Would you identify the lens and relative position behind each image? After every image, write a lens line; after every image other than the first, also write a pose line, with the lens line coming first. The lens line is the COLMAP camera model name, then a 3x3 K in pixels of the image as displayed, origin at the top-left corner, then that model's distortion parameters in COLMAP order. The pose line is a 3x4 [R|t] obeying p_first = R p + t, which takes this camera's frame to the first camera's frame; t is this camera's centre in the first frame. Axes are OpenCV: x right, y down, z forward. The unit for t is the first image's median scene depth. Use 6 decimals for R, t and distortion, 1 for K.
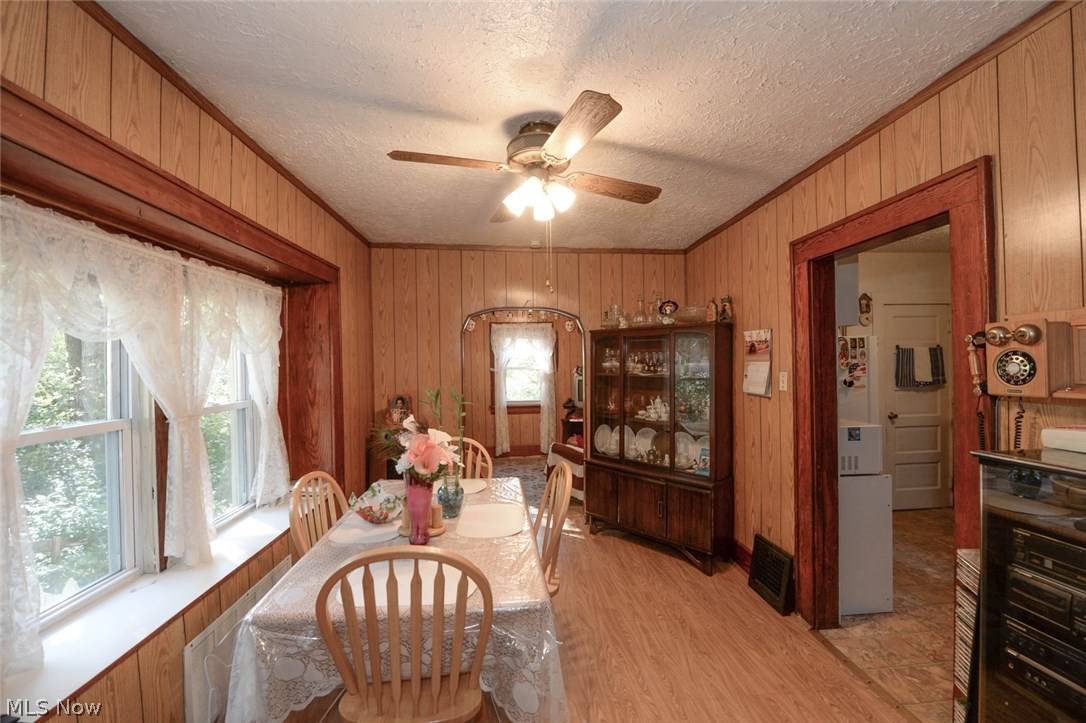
lens RADIAL K [[431.5, 0, 540.9], [0, 431.5, 363.5], [0, 0, 1]] dist [-0.012502, -0.001460]
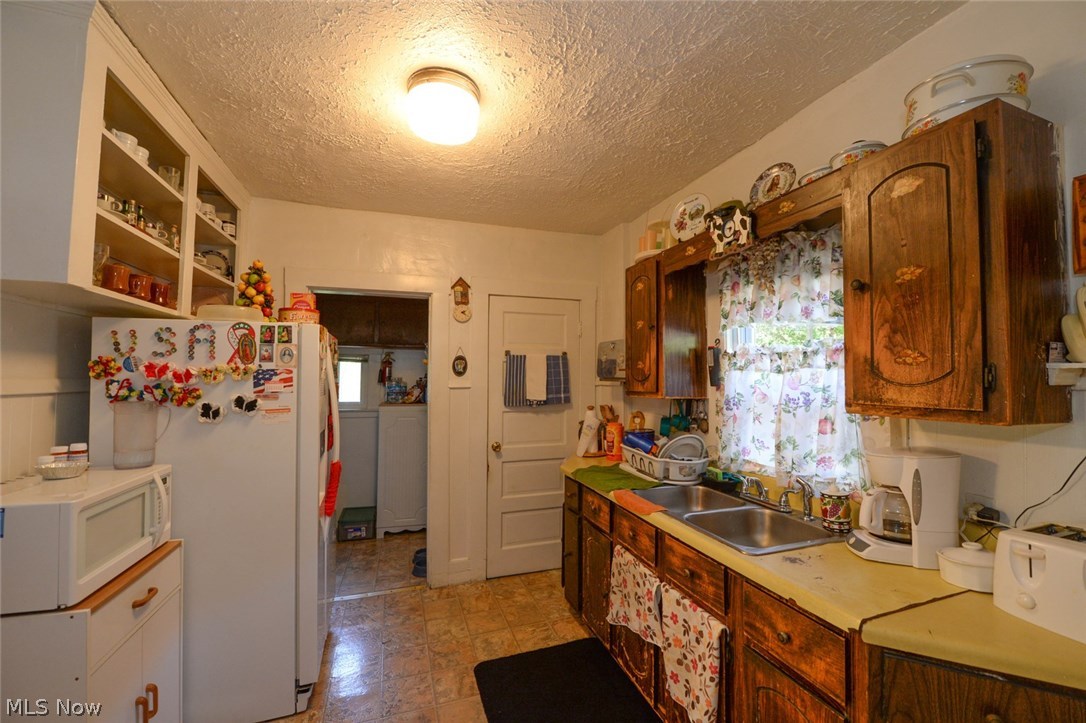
lens RADIAL K [[431.5, 0, 546.6], [0, 431.5, 361.9], [0, 0, 1]] dist [-0.012502, -0.001460]
pose [[0.965652, 0.031178, 0.257961, 0.818804], [-0.023262, 0.999162, -0.033683, 0.000245], [-0.258795, 0.026525, 0.965568, 0.300491]]
